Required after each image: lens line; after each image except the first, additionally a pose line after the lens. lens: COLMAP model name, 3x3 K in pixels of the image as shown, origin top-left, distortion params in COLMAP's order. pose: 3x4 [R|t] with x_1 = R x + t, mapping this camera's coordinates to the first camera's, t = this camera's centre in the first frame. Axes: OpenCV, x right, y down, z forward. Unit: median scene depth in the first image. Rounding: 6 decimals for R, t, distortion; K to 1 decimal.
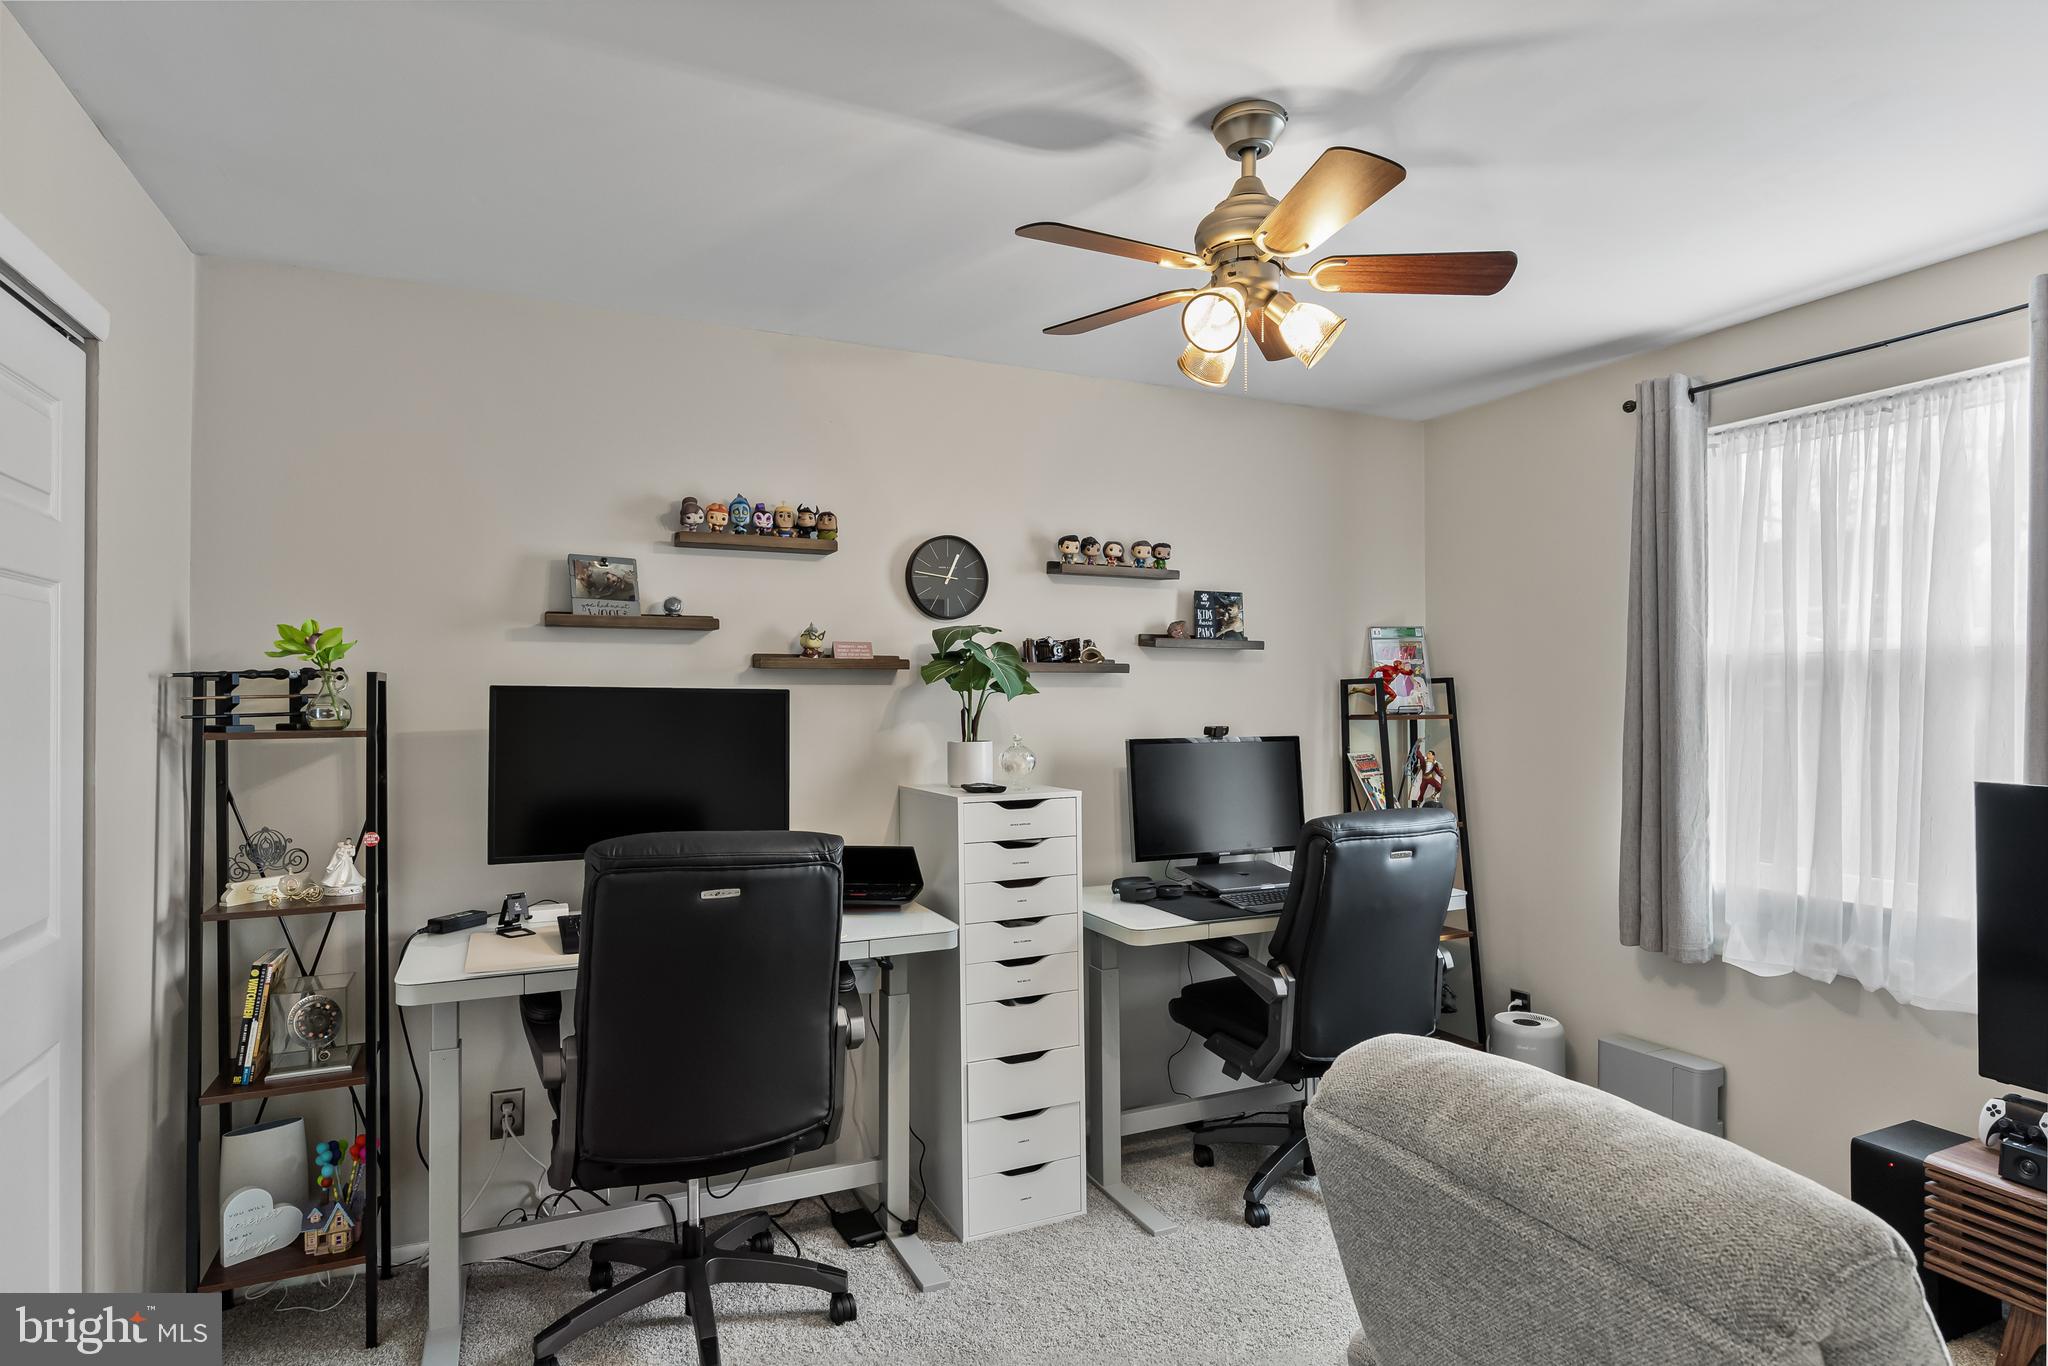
lens RADIAL K [[1066.4, 0, 1024.0], [0, 1066.4, 683.0], [0, 0, 1]] dist [-0.011867, -0.000346]
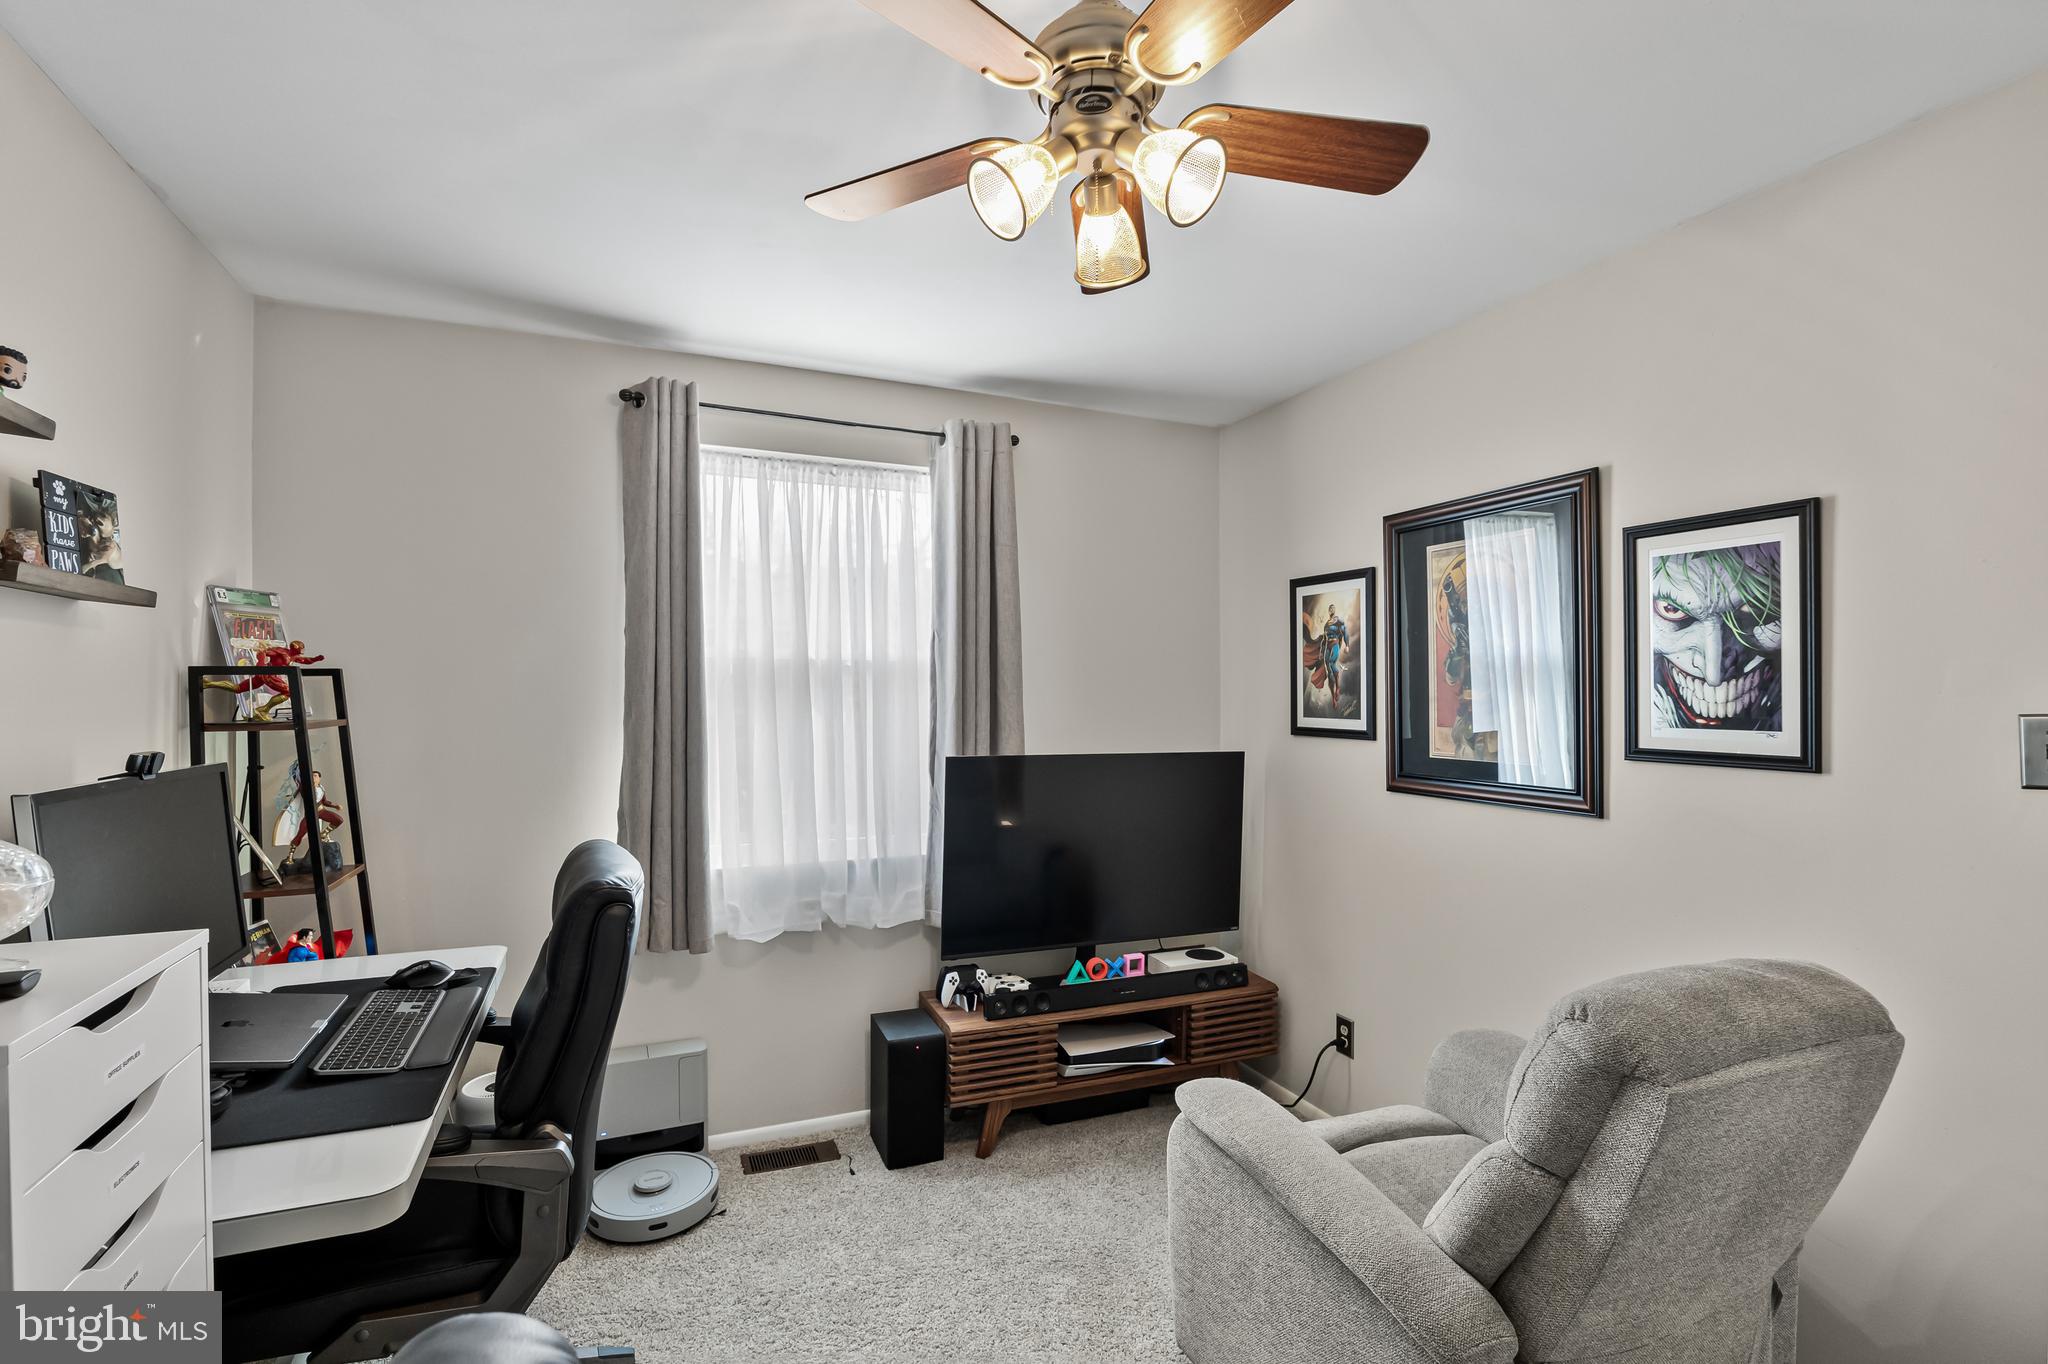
lens RADIAL K [[932.4, 0, 1024.0], [0, 932.4, 682.0], [0, 0, 1]] dist [-0.018684, -0.000086]
pose [[0.023375, 0.016643, 0.999588, -0.283064], [-0.014134, 0.999767, -0.016316, 0.009738], [-0.999627, -0.013747, 0.023605, 0.672596]]
